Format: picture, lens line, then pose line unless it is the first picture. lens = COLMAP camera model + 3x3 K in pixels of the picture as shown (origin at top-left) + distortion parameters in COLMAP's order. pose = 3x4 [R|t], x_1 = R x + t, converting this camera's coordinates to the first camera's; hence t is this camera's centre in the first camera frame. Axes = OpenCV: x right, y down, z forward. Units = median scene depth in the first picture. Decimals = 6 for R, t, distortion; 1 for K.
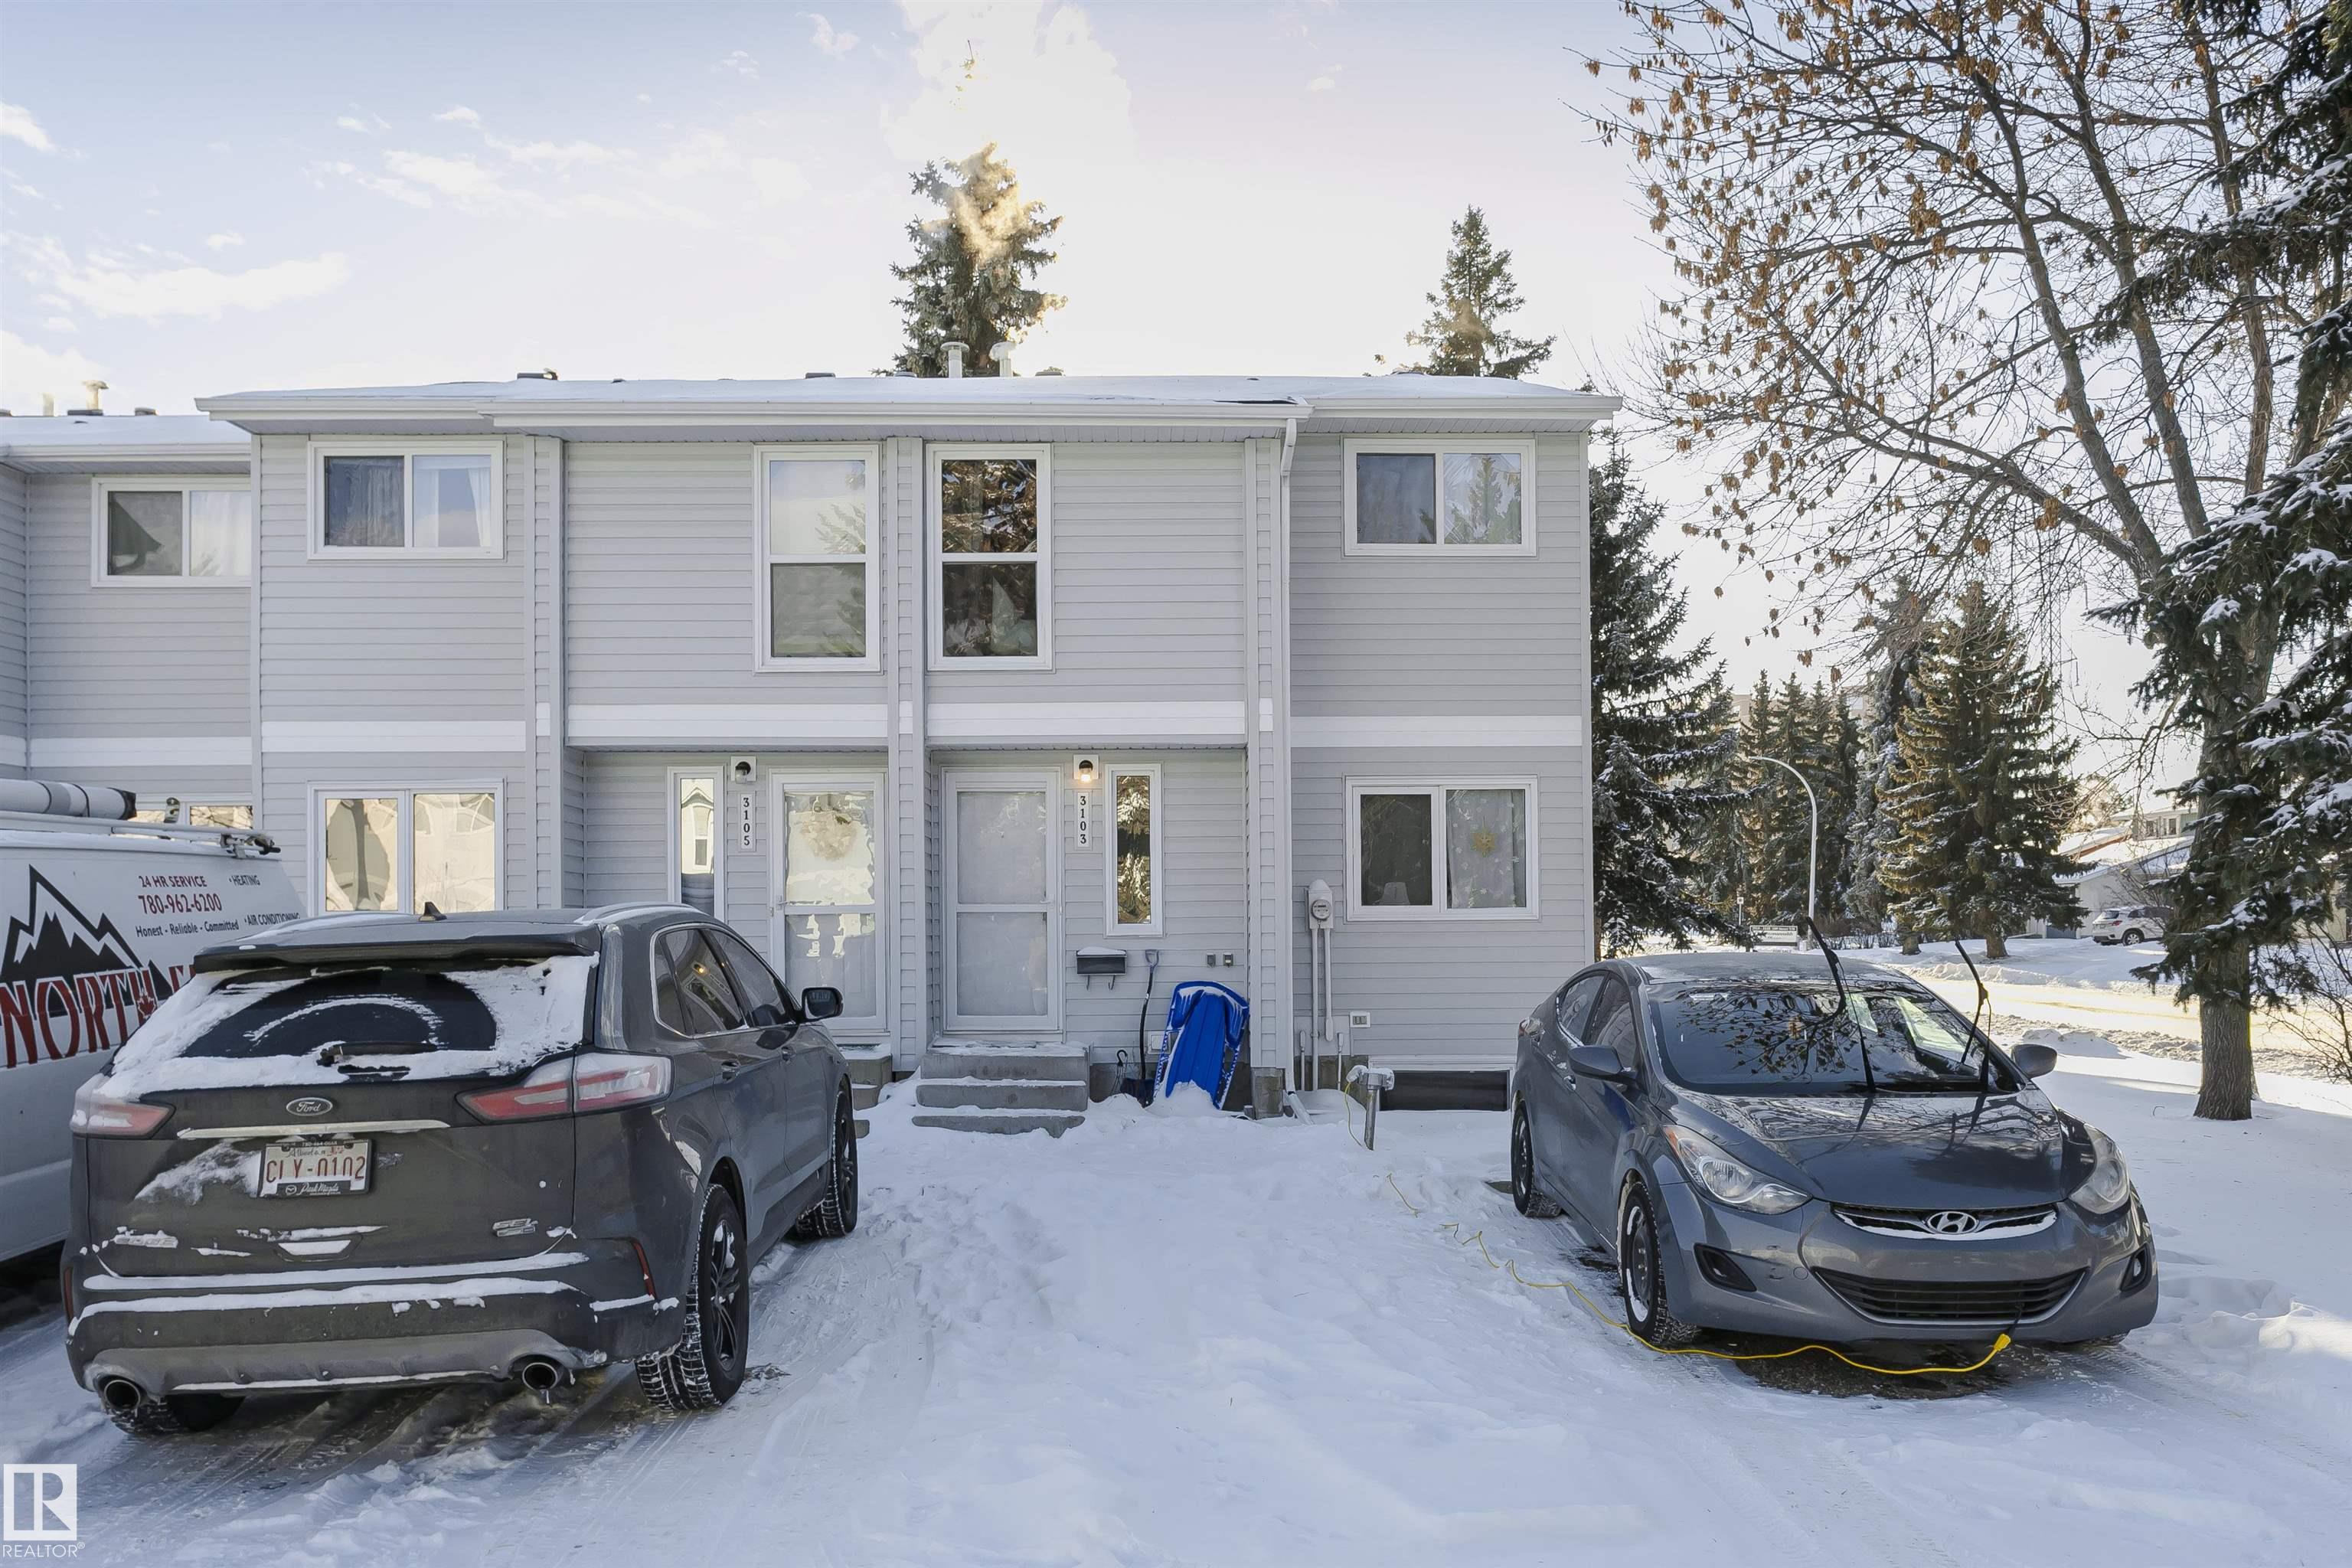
lens RADIAL K [[1656.0, 0, 1176.0], [0, 1656.0, 784.0], [0, 0, 1]] dist [-0.005964, -0.000695]
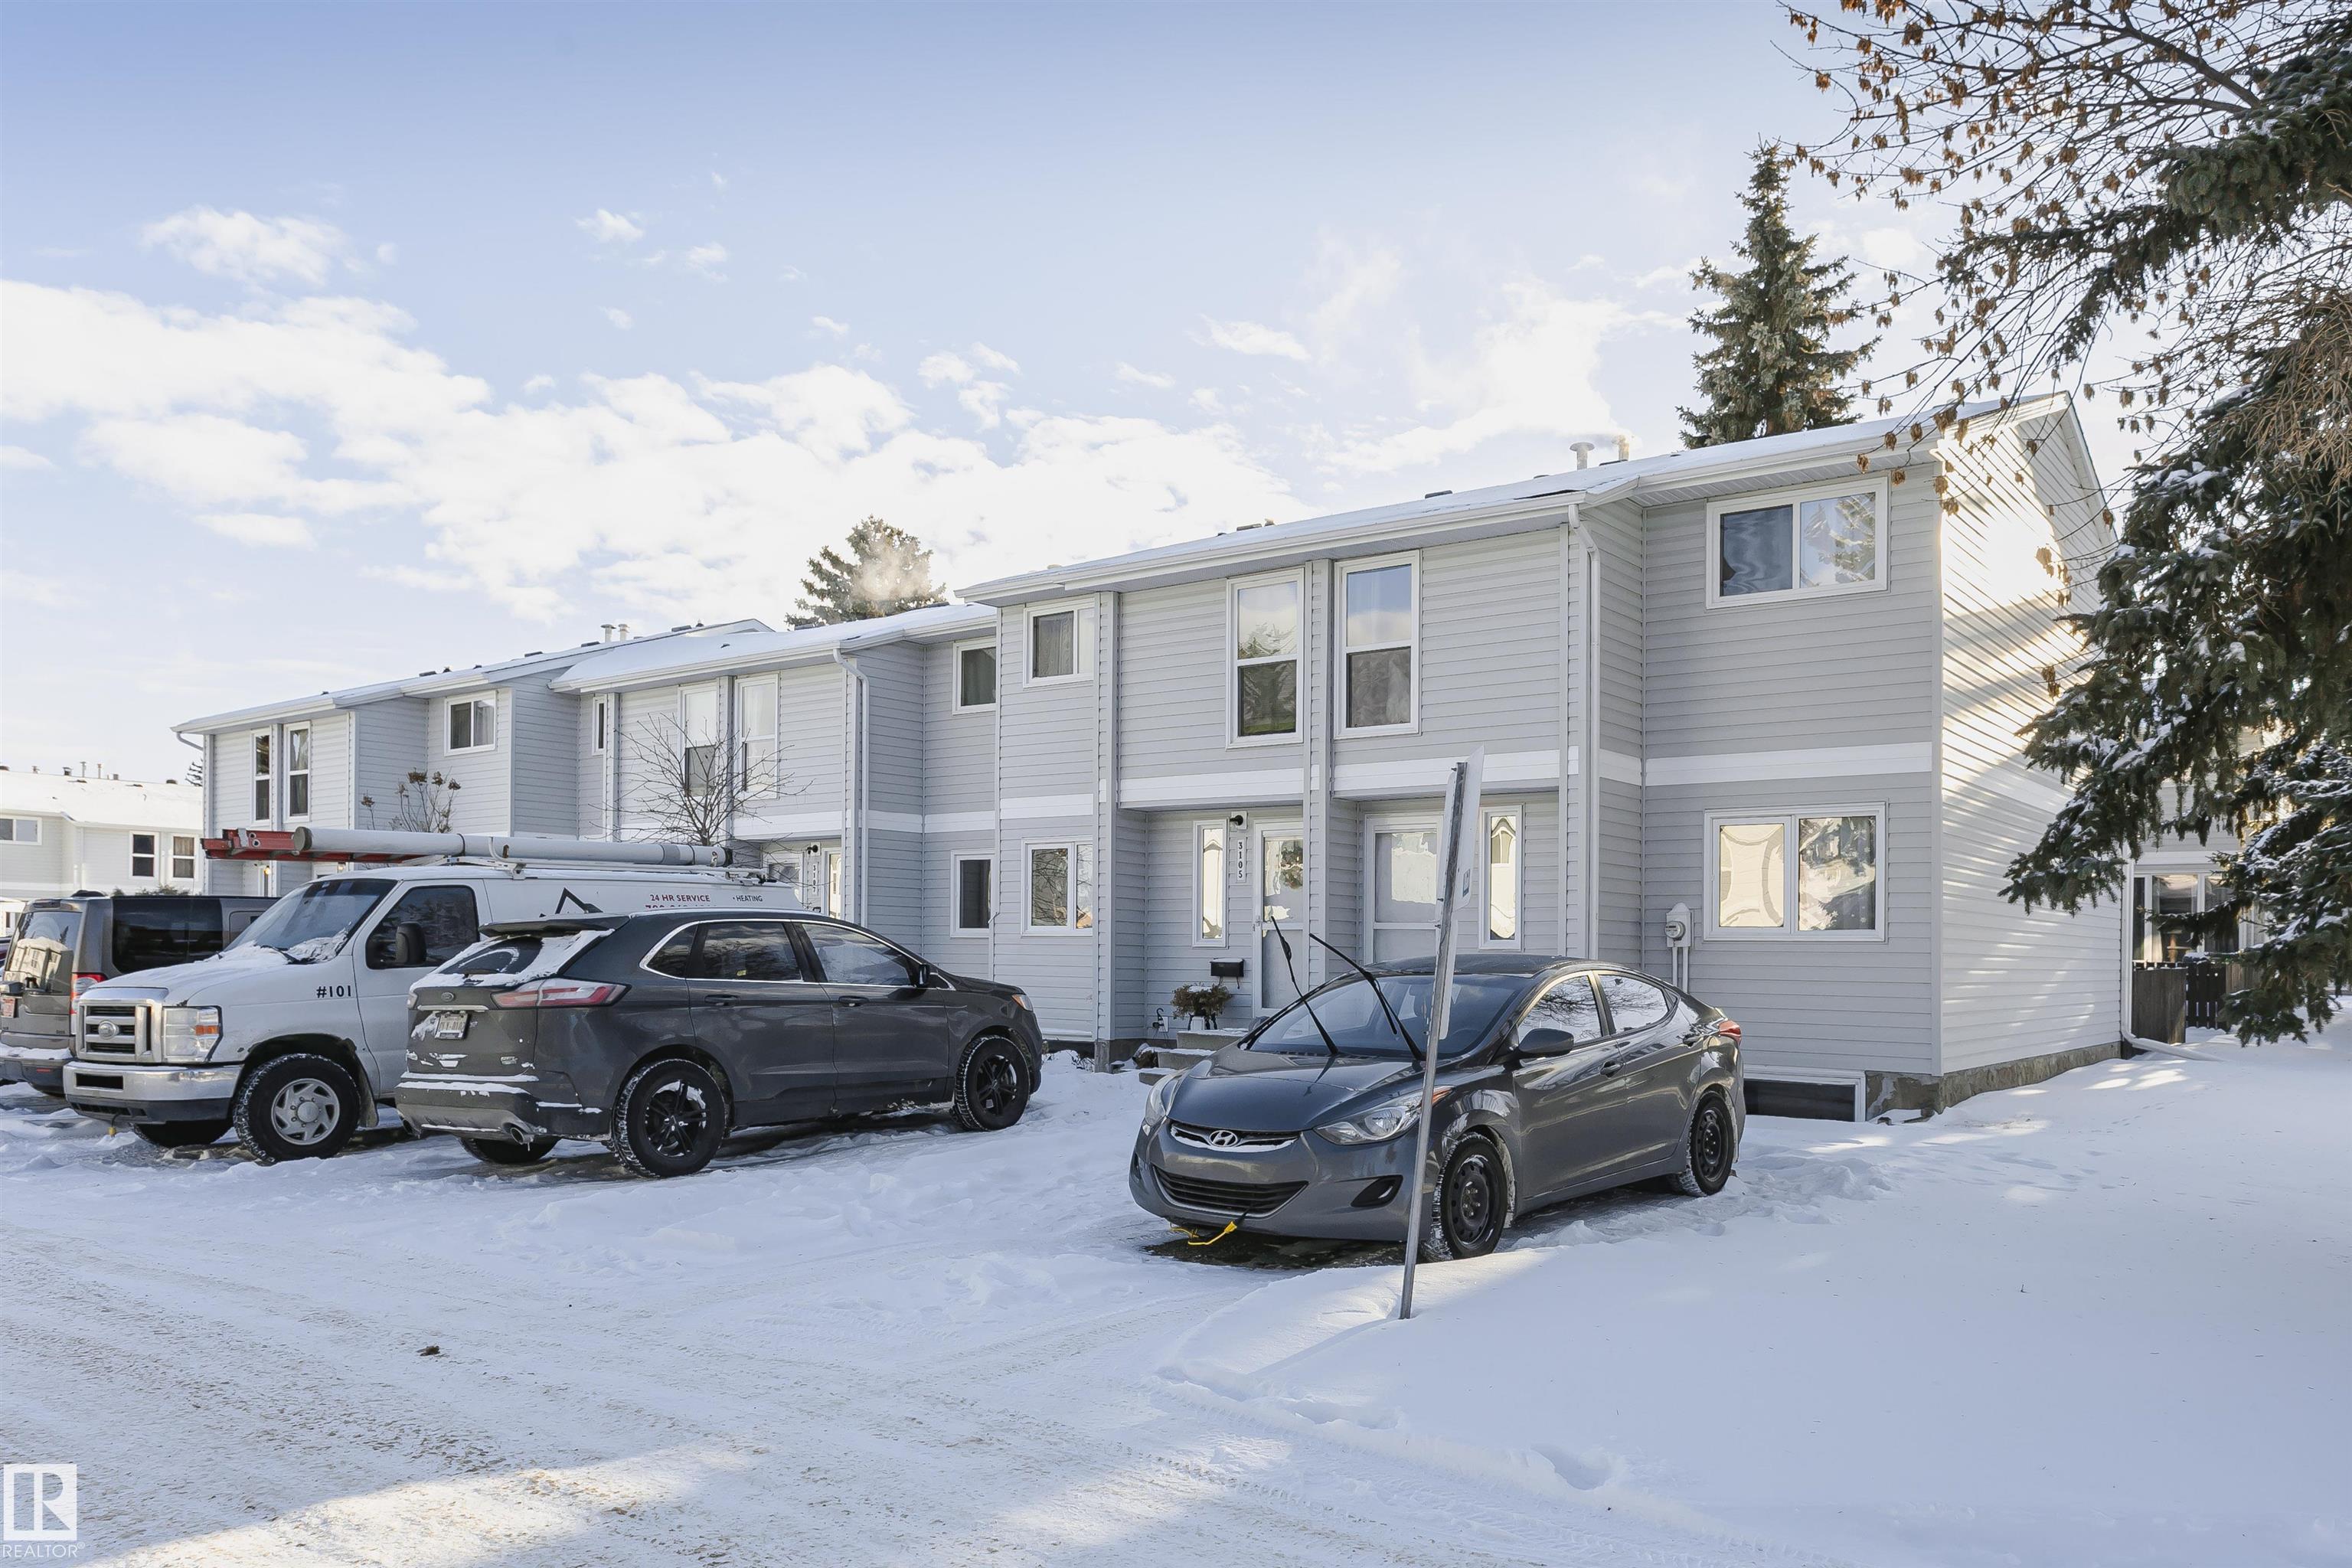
lens RADIAL K [[1468.3, 0, 1161.2], [0, 1468.3, 796.3], [0, 0, 1]] dist [-0.001328, 0.000626]
pose [[0.820537, -0.042110, -0.570040, 0.377707], [0.029121, 0.999067, -0.031886, 0.007265], [0.570851, 0.009563, 0.820998, -0.007200]]
